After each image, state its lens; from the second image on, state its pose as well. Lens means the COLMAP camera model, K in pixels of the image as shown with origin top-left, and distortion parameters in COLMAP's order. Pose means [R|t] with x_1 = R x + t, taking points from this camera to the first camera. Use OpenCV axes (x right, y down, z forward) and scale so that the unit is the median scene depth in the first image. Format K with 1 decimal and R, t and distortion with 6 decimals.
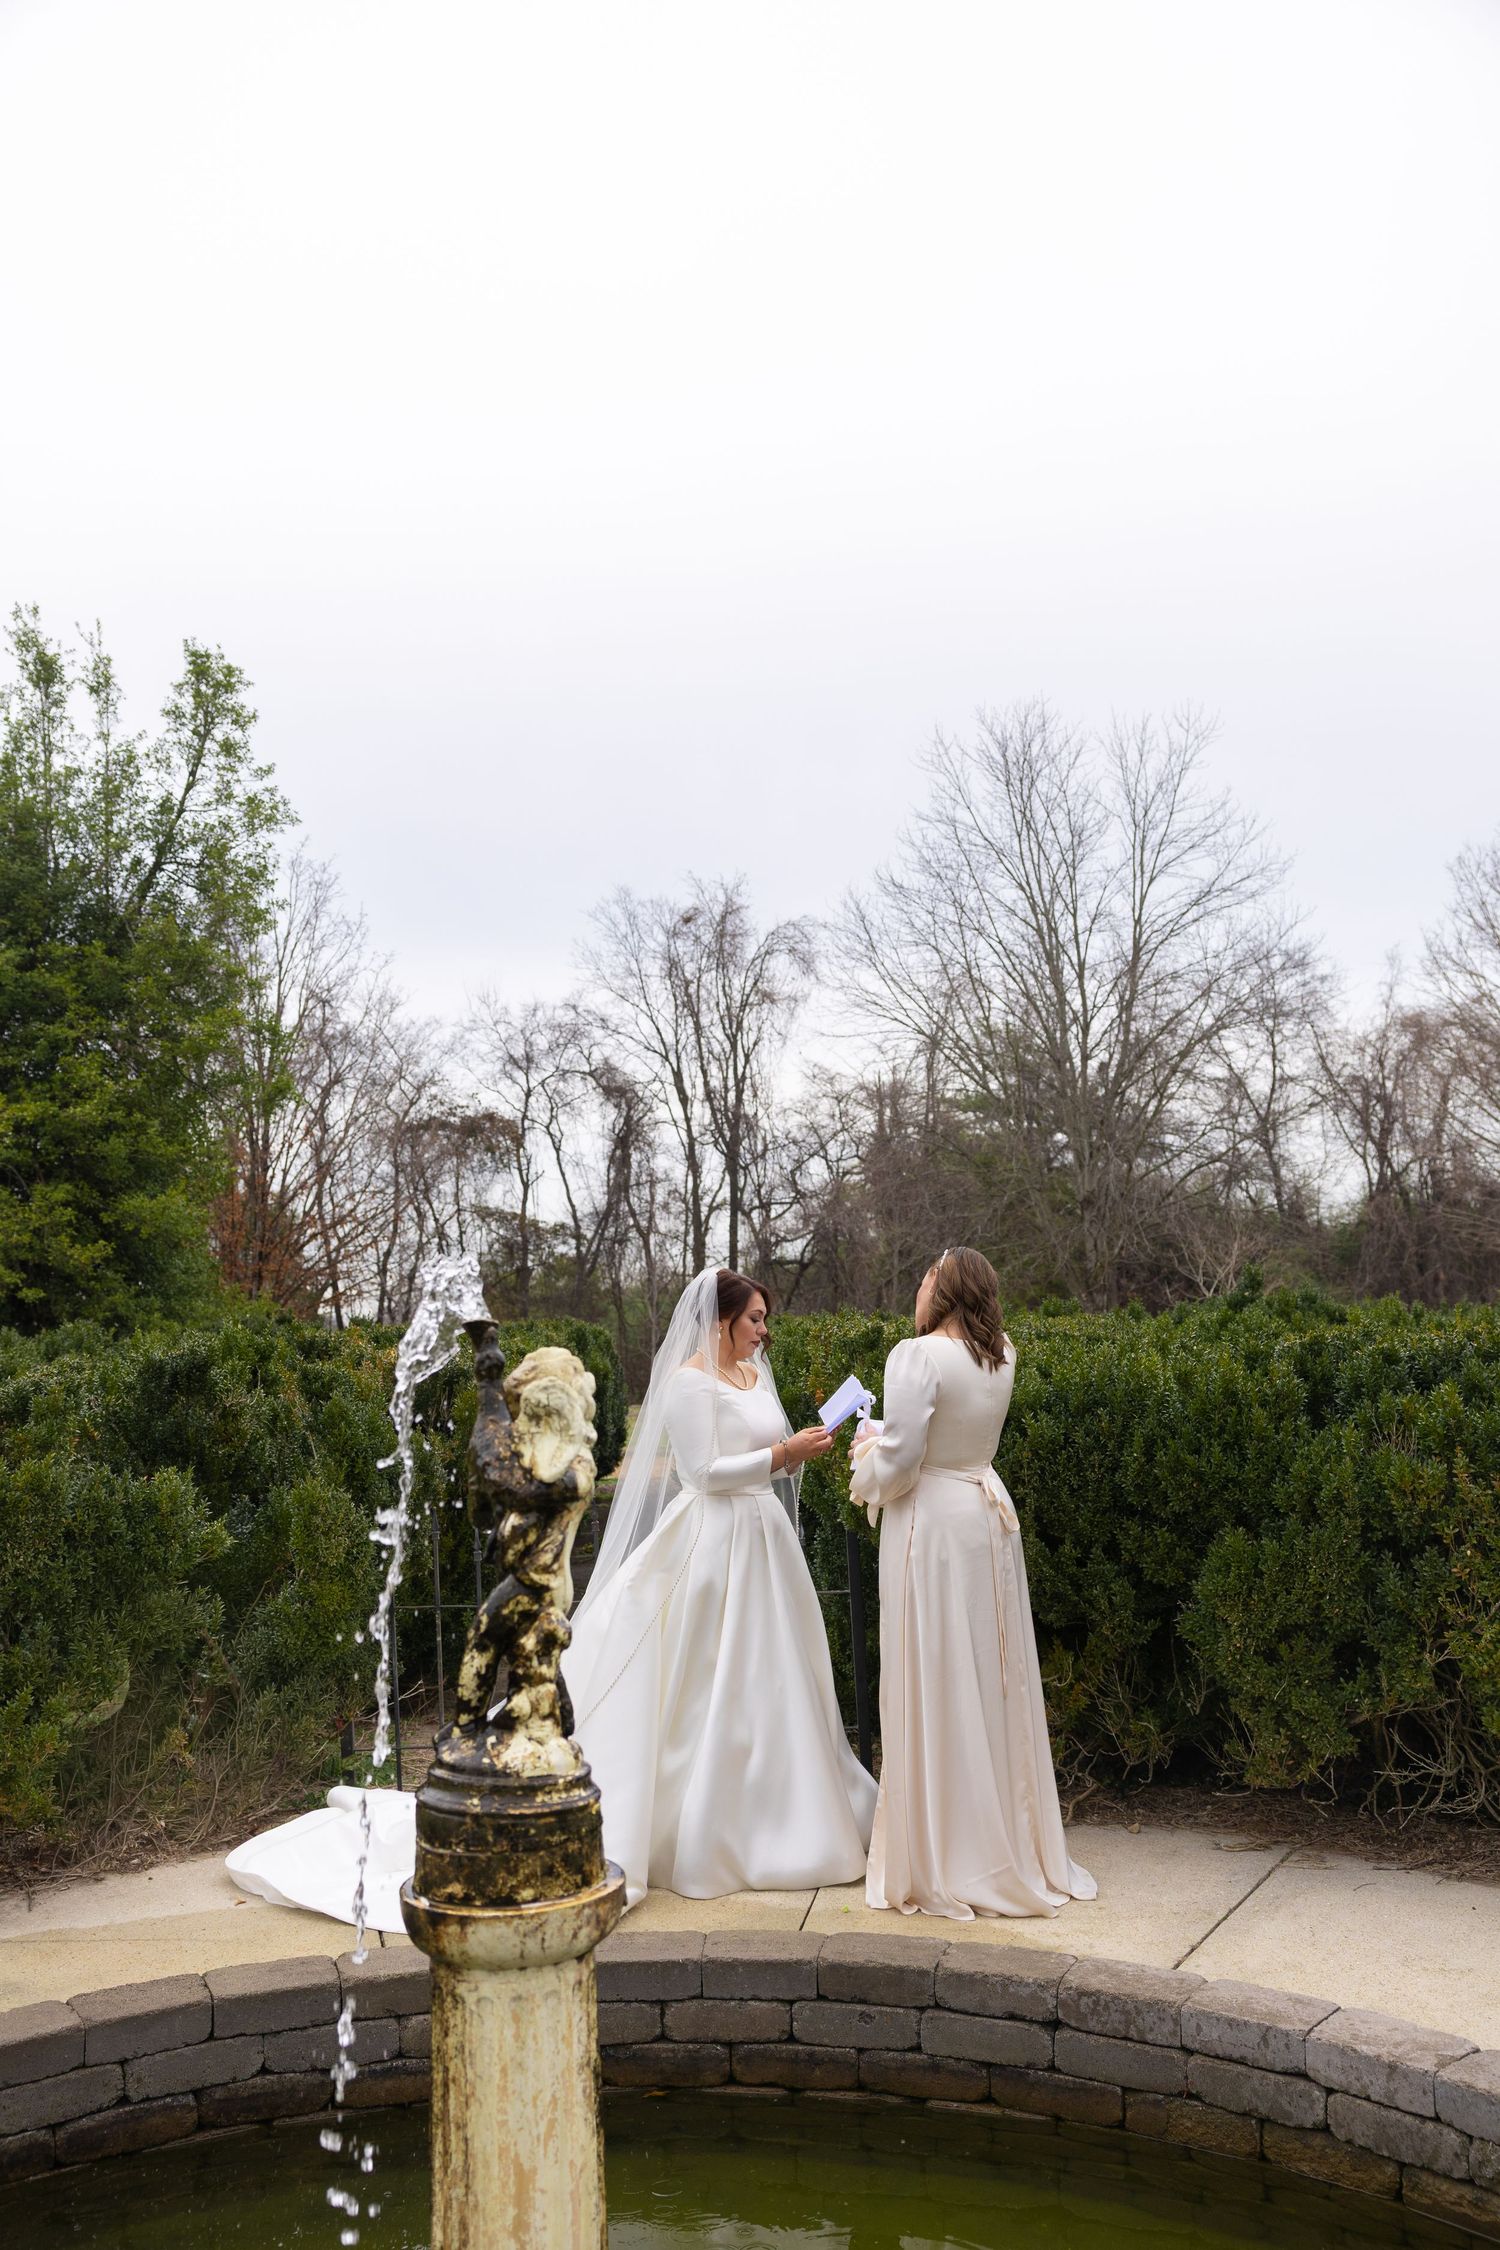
lens RADIAL K [[2014.3, 0, 750.2], [0, 2014.3, 1127.6], [0, 0, 1]] dist [-0.006997, 0.019566]
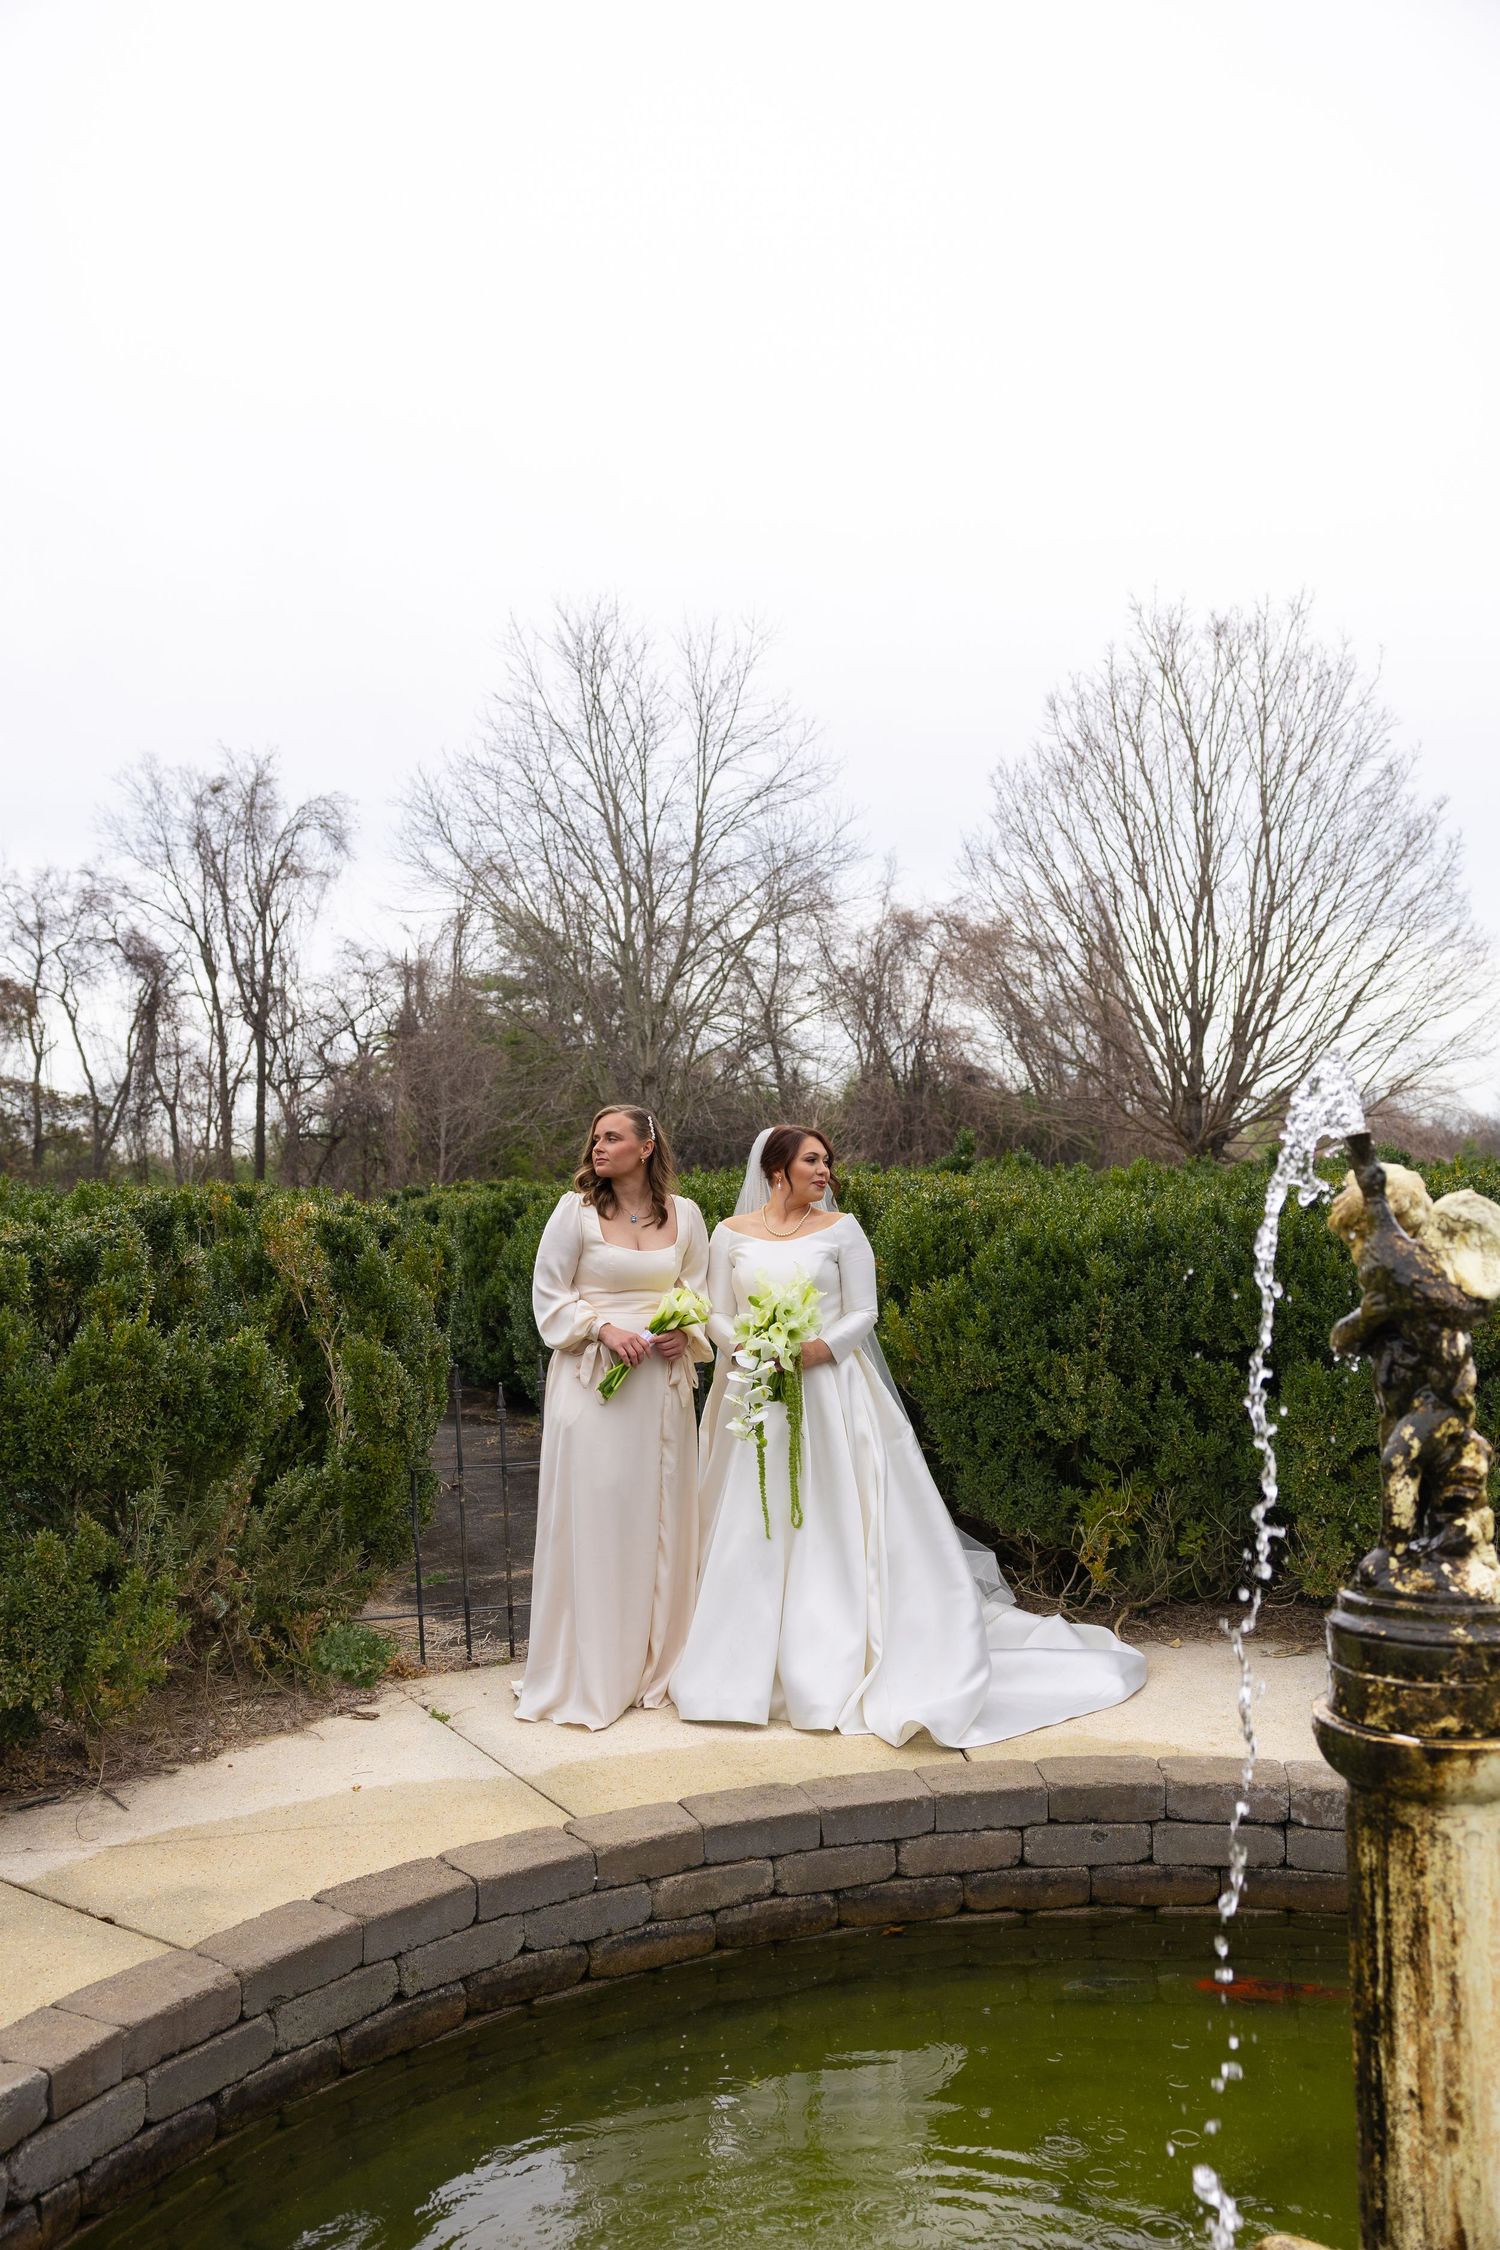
lens RADIAL K [[1924.0, 0, 749.8], [0, 1924.0, 1122.5], [0, 0, 1]] dist [-0.007166, 0.011177]
pose [[0.962323, 0.007606, 0.271802, -0.310941], [-0.023308, 0.998237, 0.054588, 0.023272], [-0.270907, -0.058866, 0.960804, 0.102122]]
